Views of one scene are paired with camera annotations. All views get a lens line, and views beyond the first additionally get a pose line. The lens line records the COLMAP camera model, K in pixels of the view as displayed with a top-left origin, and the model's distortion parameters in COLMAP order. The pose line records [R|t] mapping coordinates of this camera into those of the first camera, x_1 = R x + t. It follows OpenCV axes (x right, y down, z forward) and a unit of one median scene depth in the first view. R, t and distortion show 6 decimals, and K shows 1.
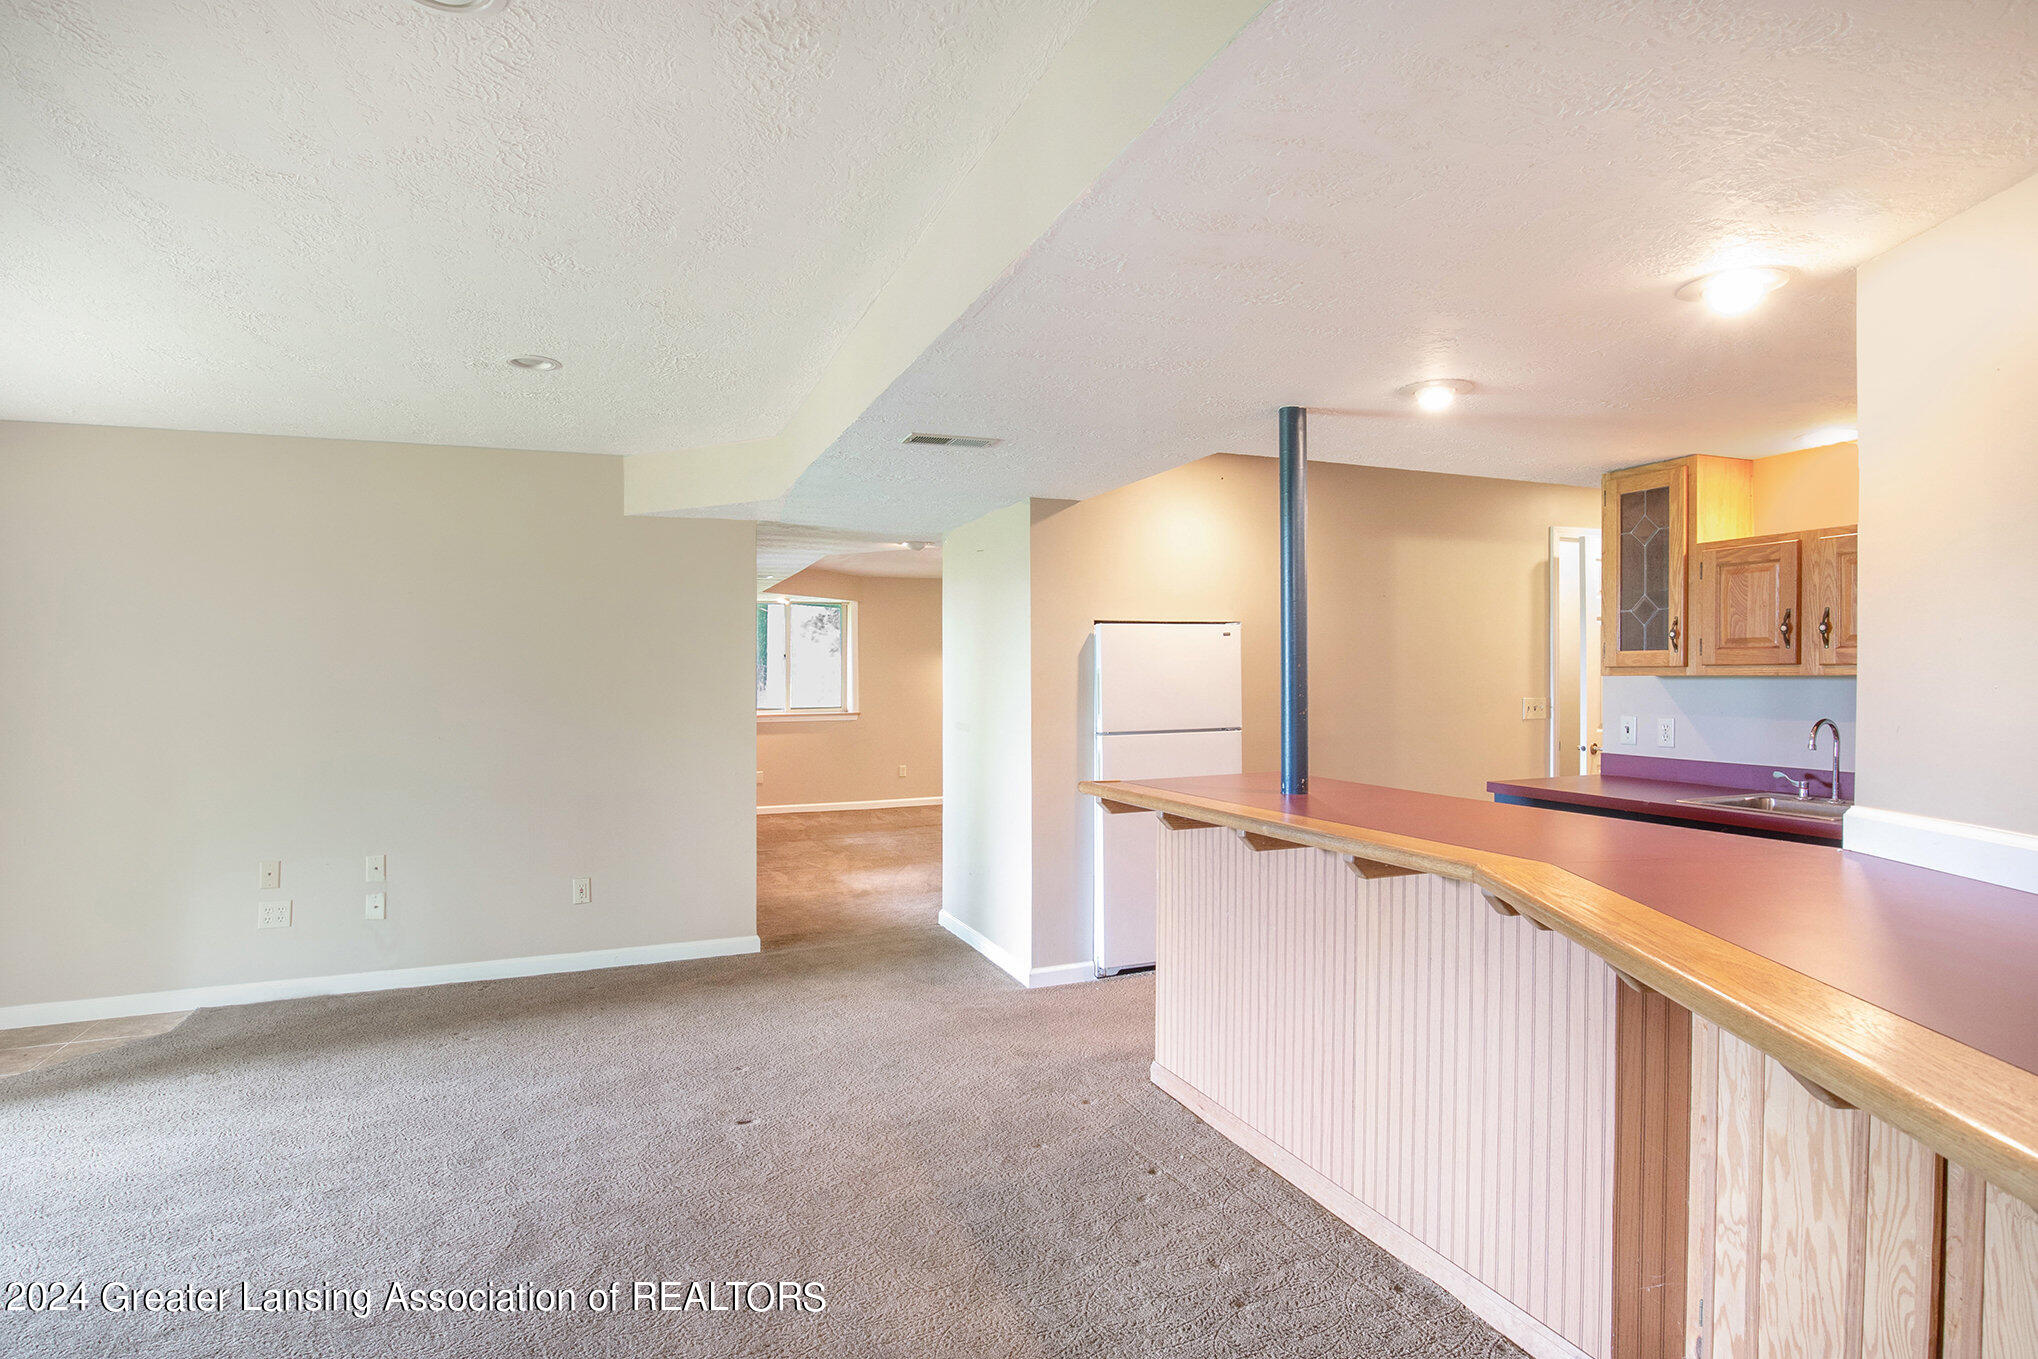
lens RADIAL K [[1048.9, 0, 1019.0], [0, 1048.9, 679.5], [0, 0, 1]] dist [0.000444, 0.000242]
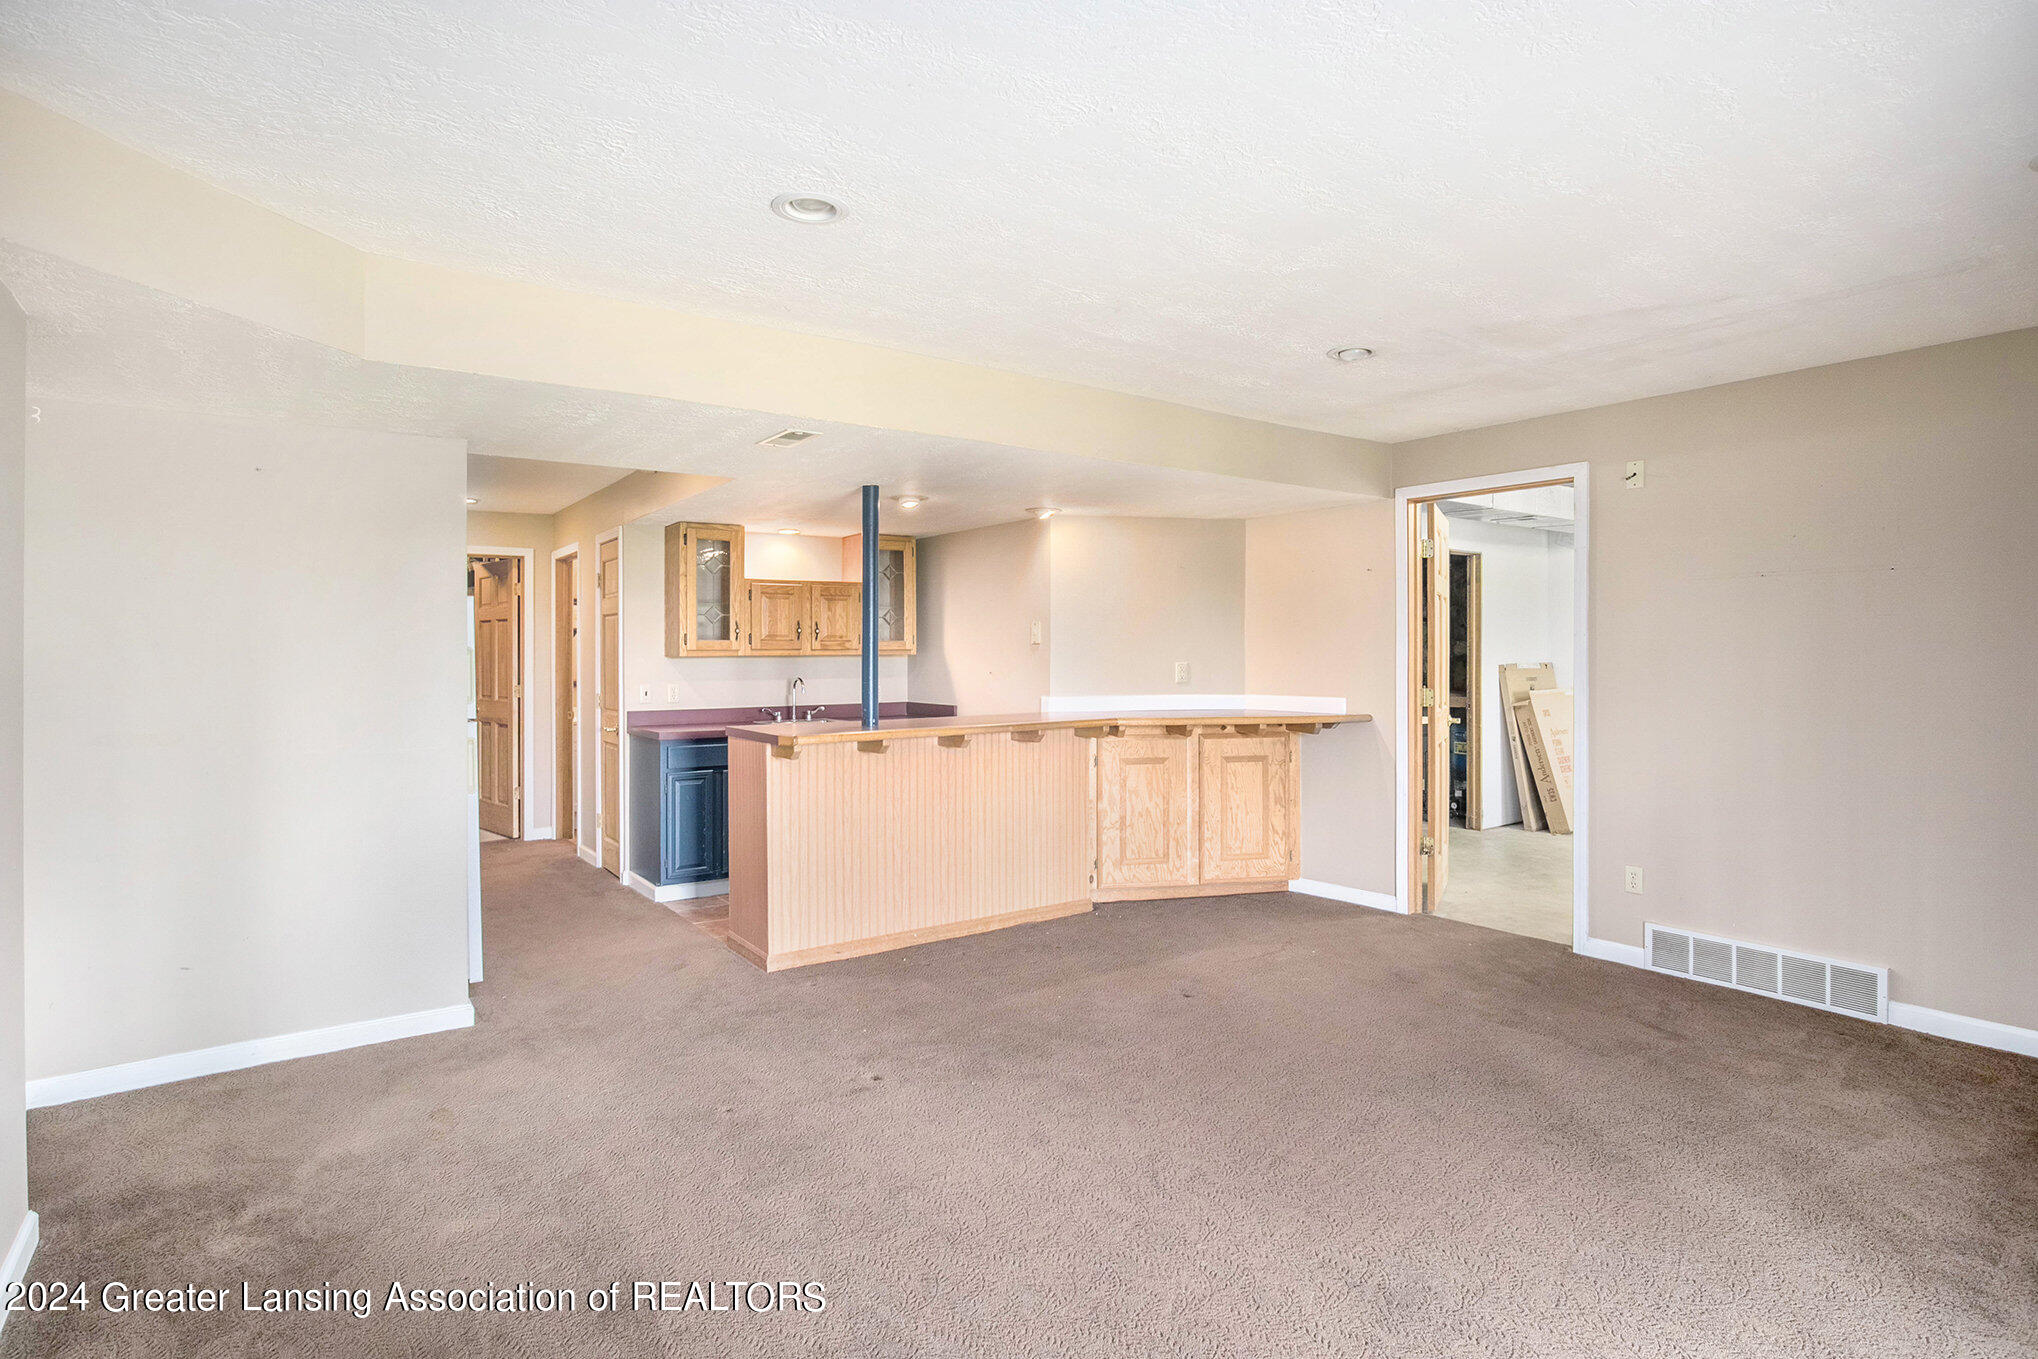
lens RADIAL K [[1048.9, 0, 1019.0], [0, 1048.9, 679.5], [0, 0, 1]] dist [0.000444, 0.000242]
pose [[-0.245244, -0.028007, 0.969057, -1.166292], [0.021098, 0.999192, 0.034217, -0.015961], [-0.969232, 0.028837, -0.244454, 1.032624]]
